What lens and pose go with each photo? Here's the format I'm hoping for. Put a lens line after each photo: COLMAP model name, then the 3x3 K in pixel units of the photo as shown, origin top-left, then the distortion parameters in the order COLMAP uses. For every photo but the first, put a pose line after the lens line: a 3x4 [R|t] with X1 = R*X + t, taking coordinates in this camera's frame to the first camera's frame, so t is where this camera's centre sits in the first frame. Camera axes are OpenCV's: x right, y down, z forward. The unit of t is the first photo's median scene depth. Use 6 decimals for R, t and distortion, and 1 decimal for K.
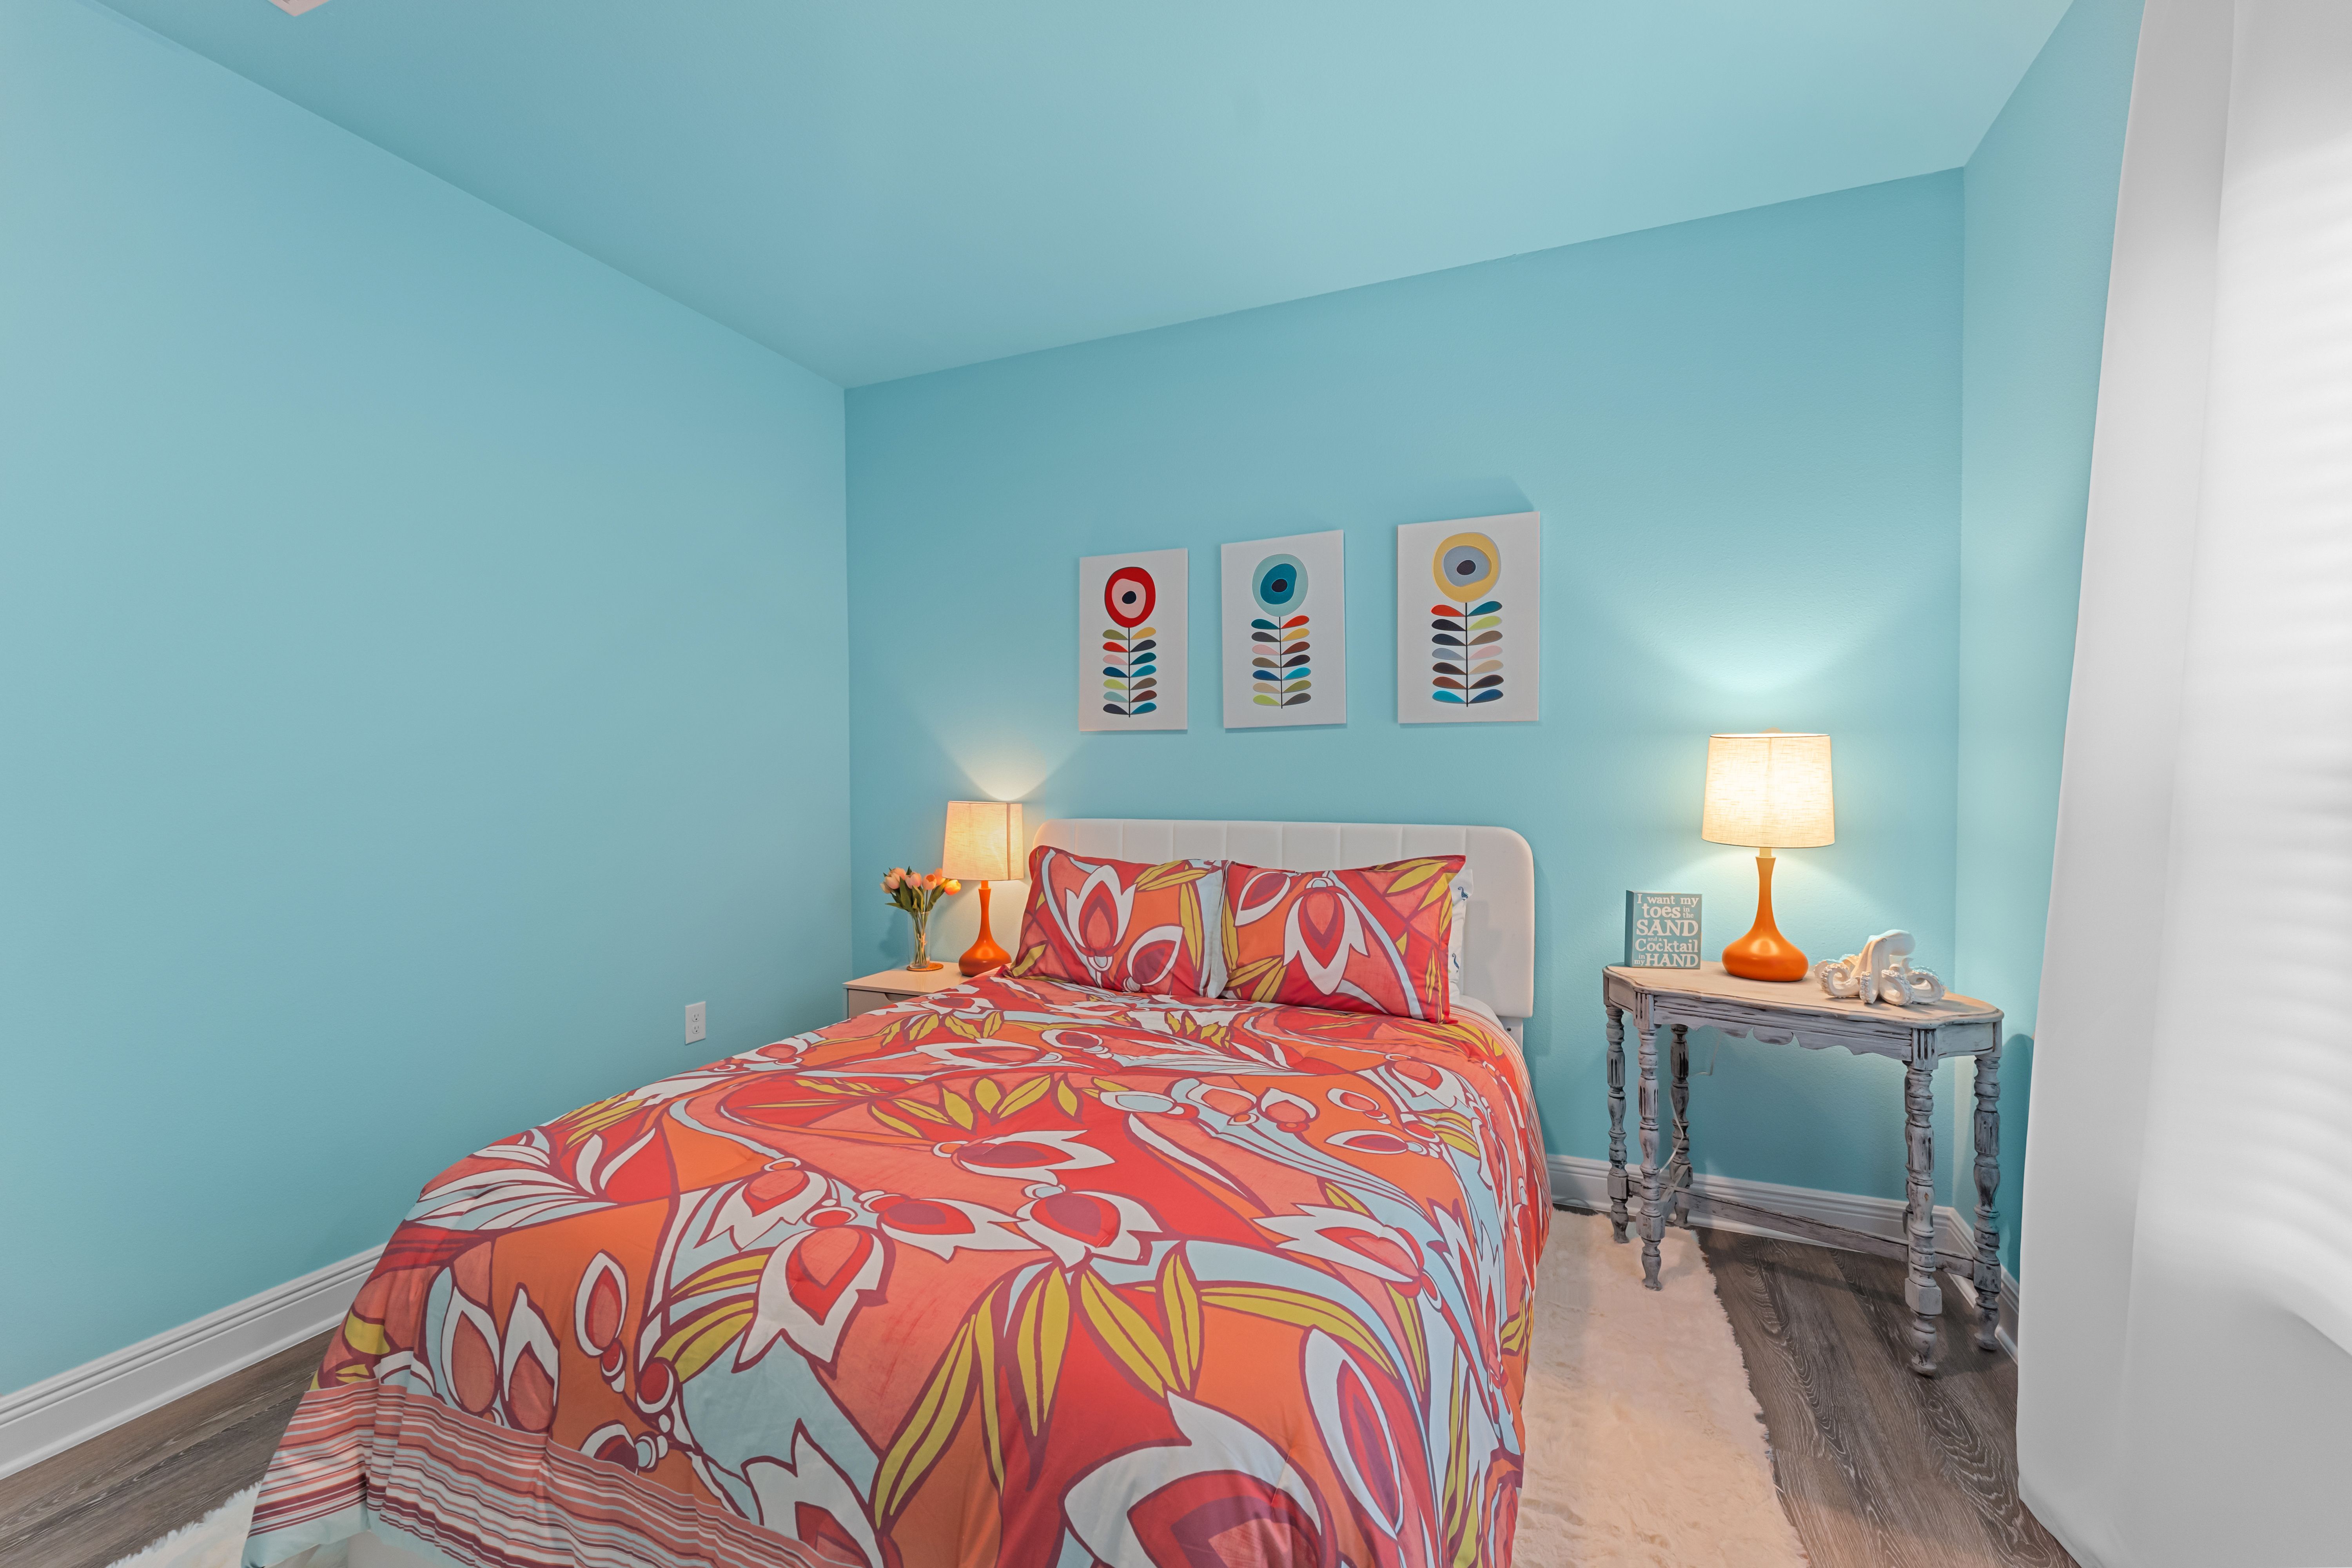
lens RADIAL K [[954.8, 0, 1169.6], [0, 954.8, 807.6], [0, 0, 1]] dist [0.006153, -0.000230]
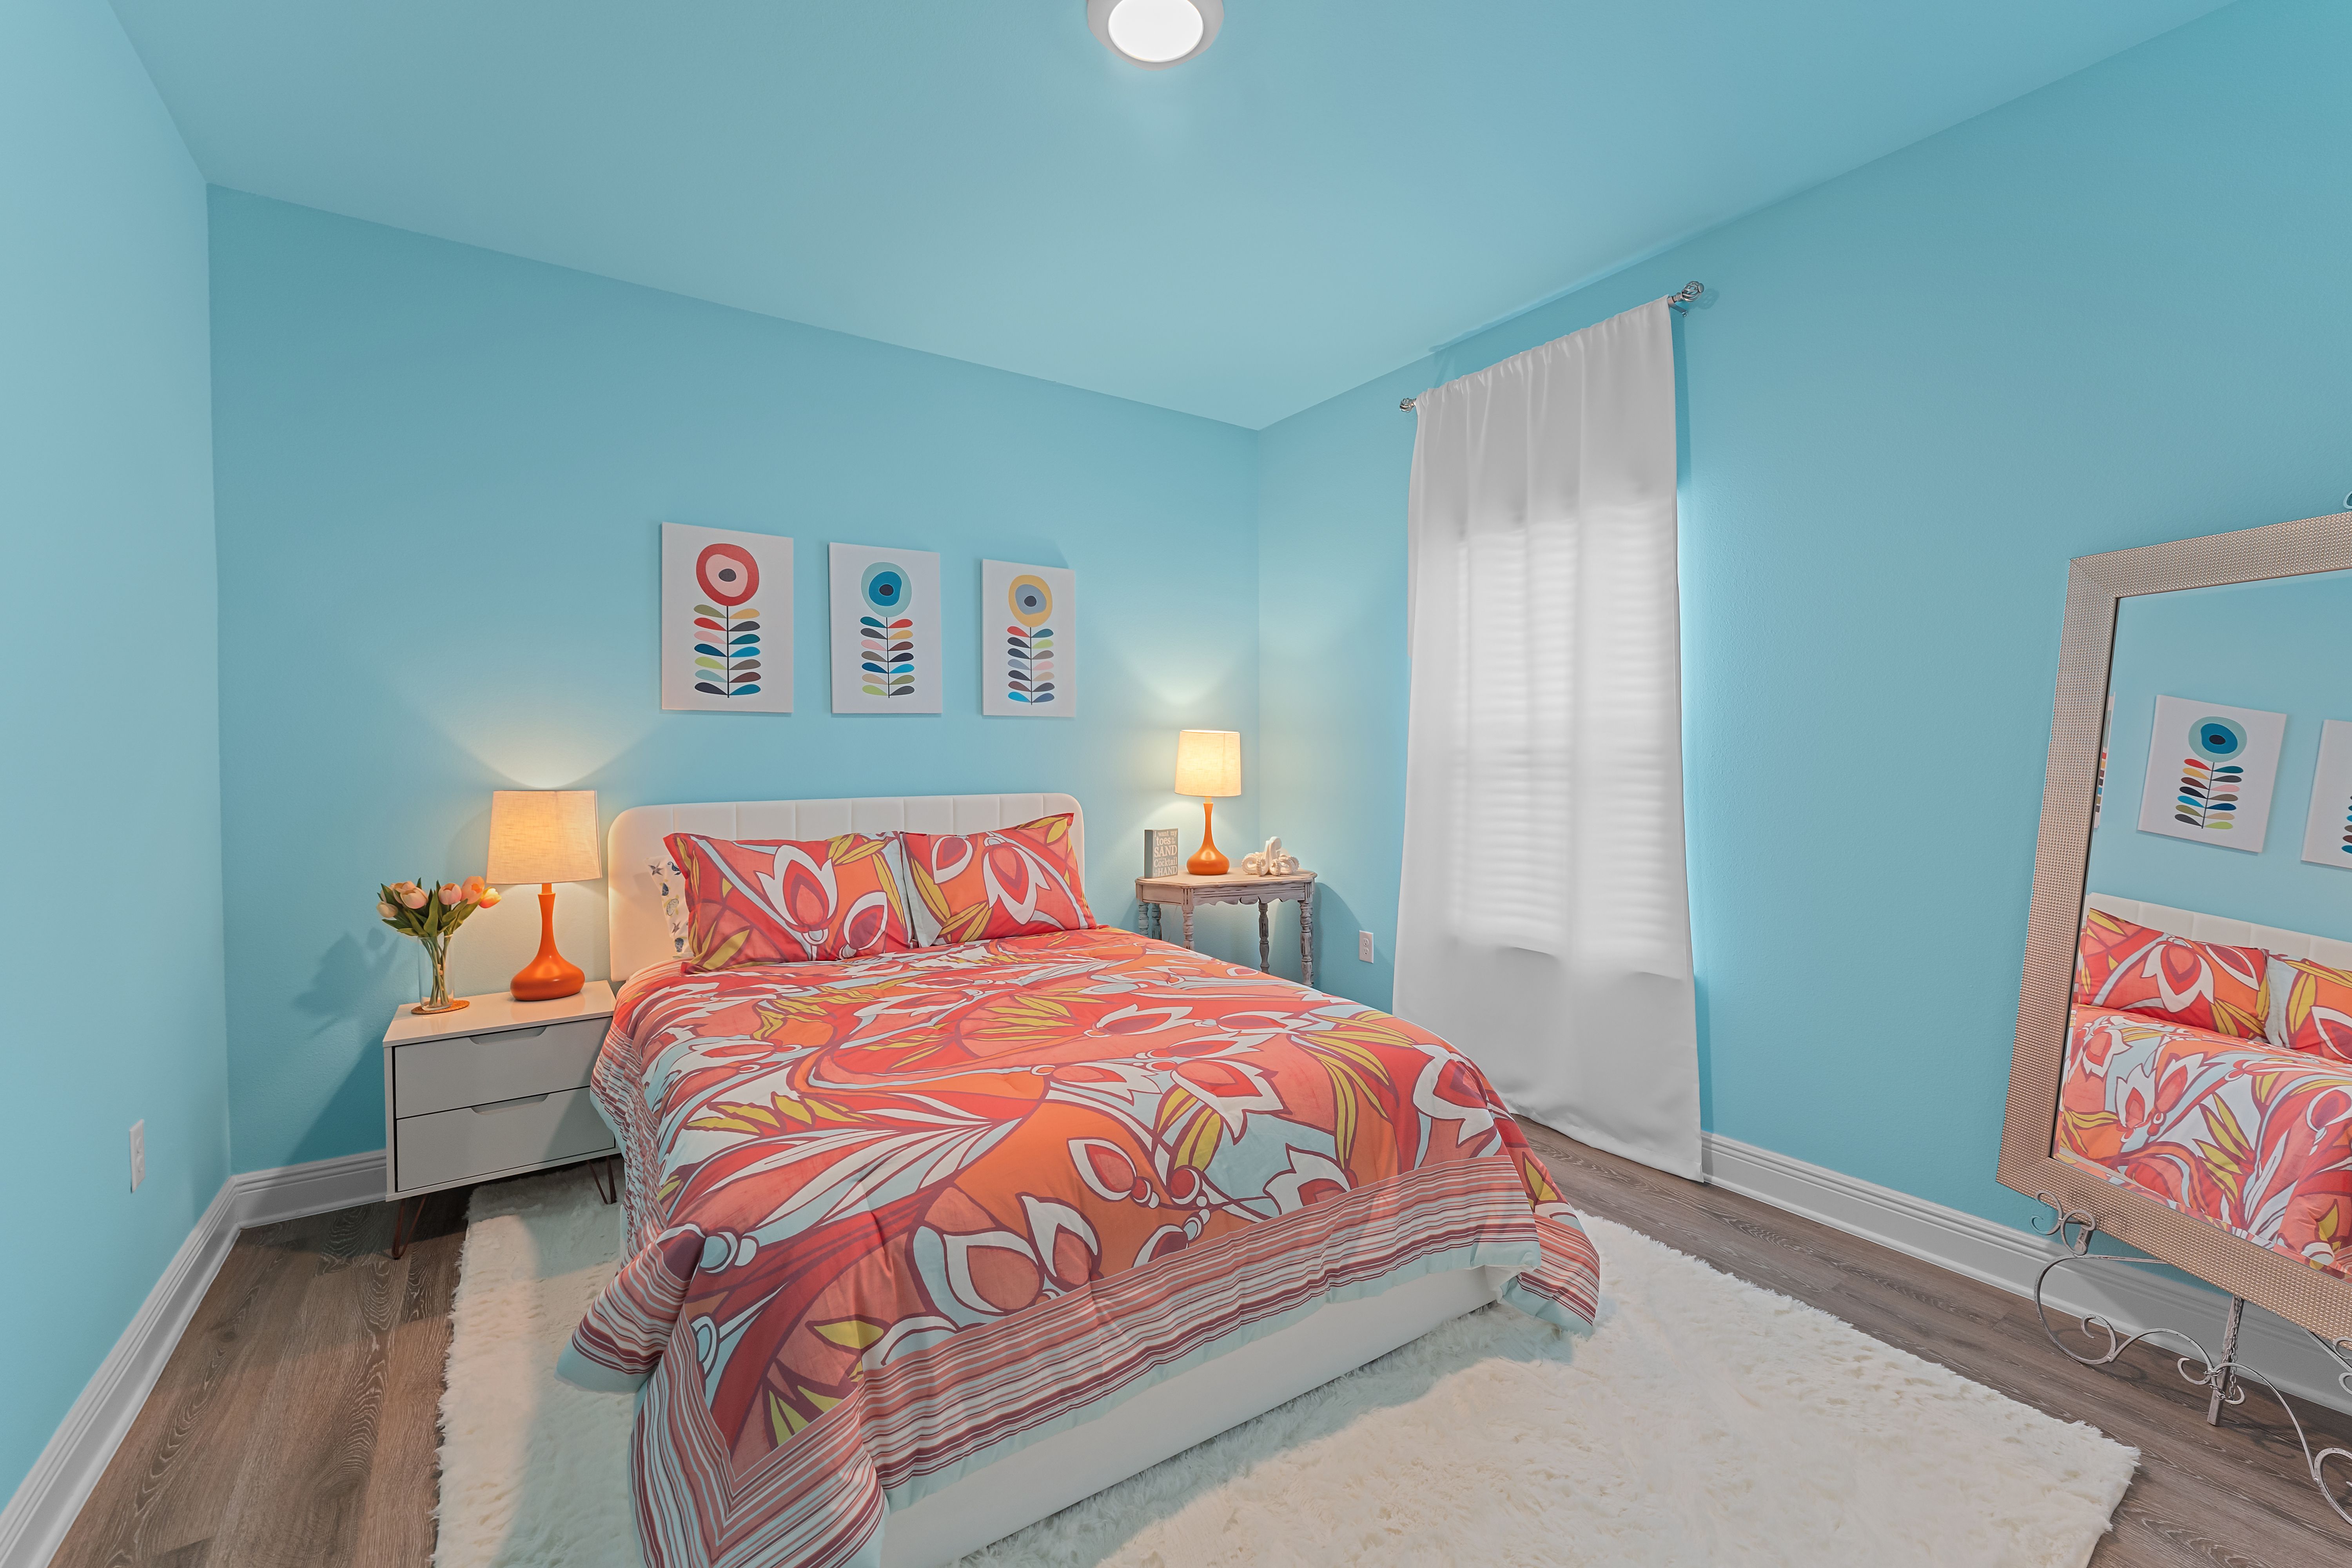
lens RADIAL K [[954.8, 0, 1169.6], [0, 954.8, 807.6], [0, 0, 1]] dist [0.006153, -0.000230]
pose [[0.551787, -0.045905, 0.832721, -0.917867], [0.035145, 0.998877, 0.031776, 0.003353], [-0.833244, 0.011733, 0.552781, 0.129315]]
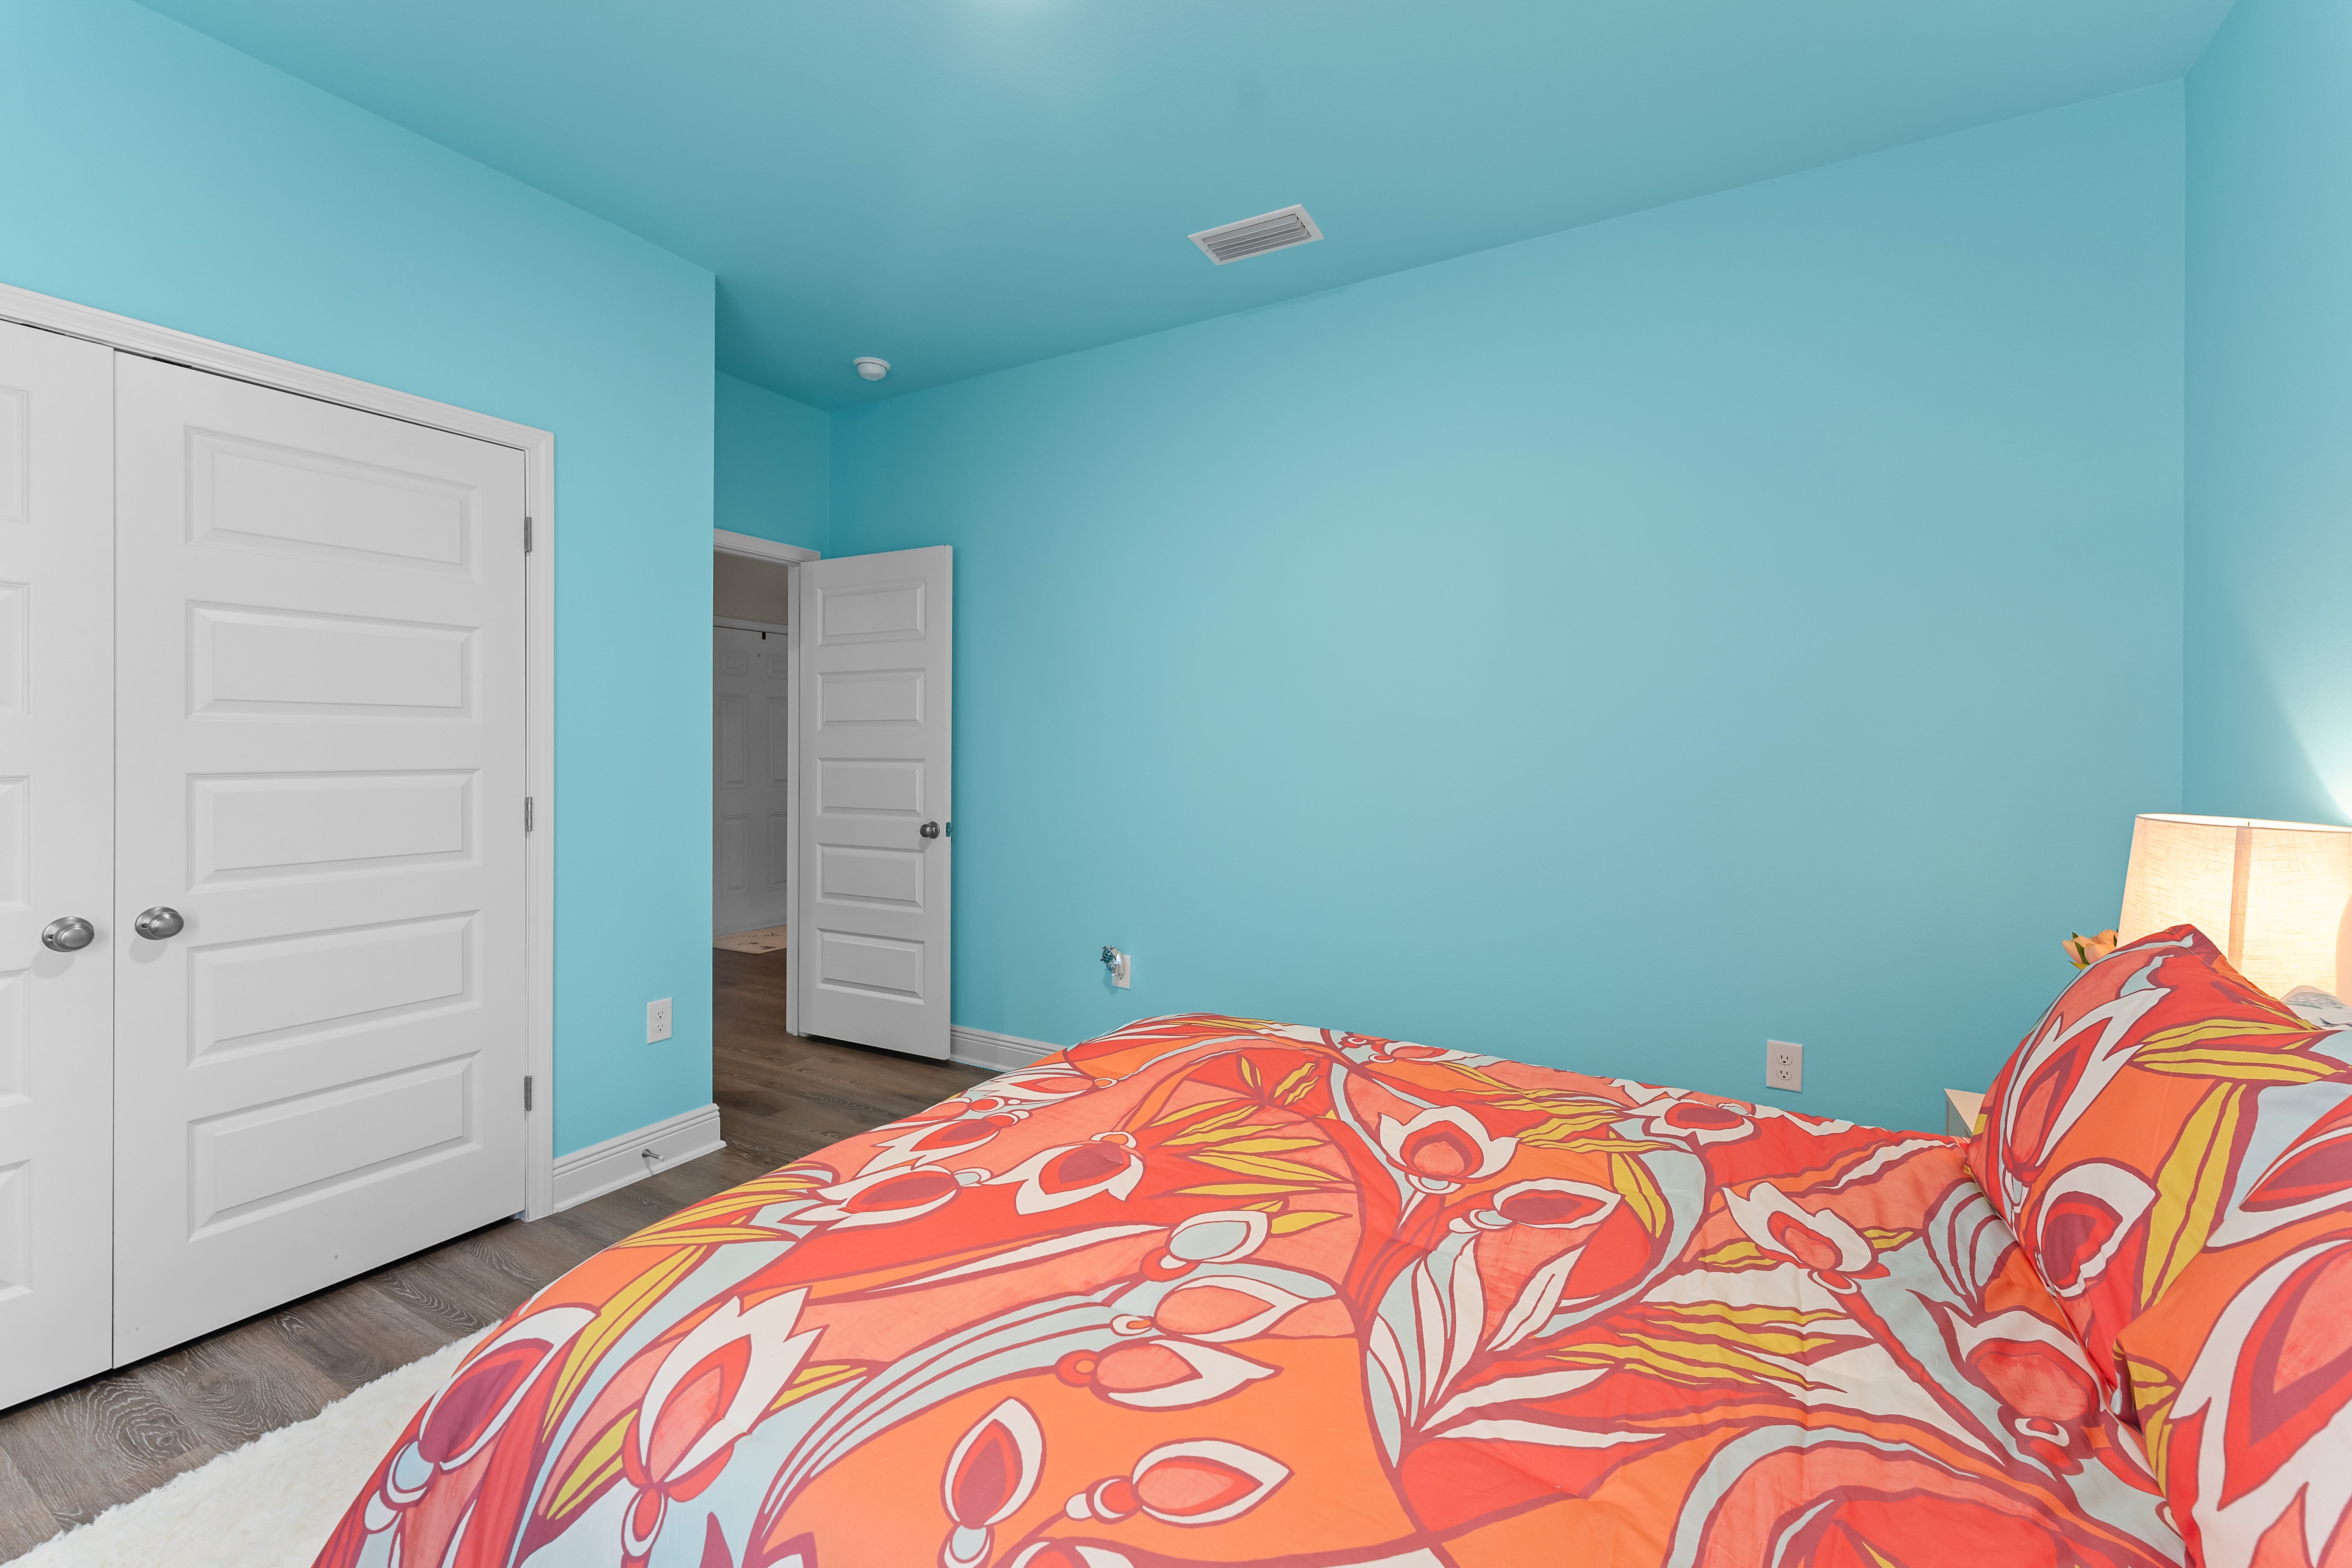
lens RADIAL K [[972.0, 0, 1172.5], [0, 972.0, 738.6], [0, 0, 1]] dist [0.002108, -0.000139]
pose [[-0.127179, -0.006344, -0.991860, 0.535581], [-0.043483, 0.999054, -0.000815, -0.035027], [0.990926, 0.043025, -0.127334, 0.846185]]
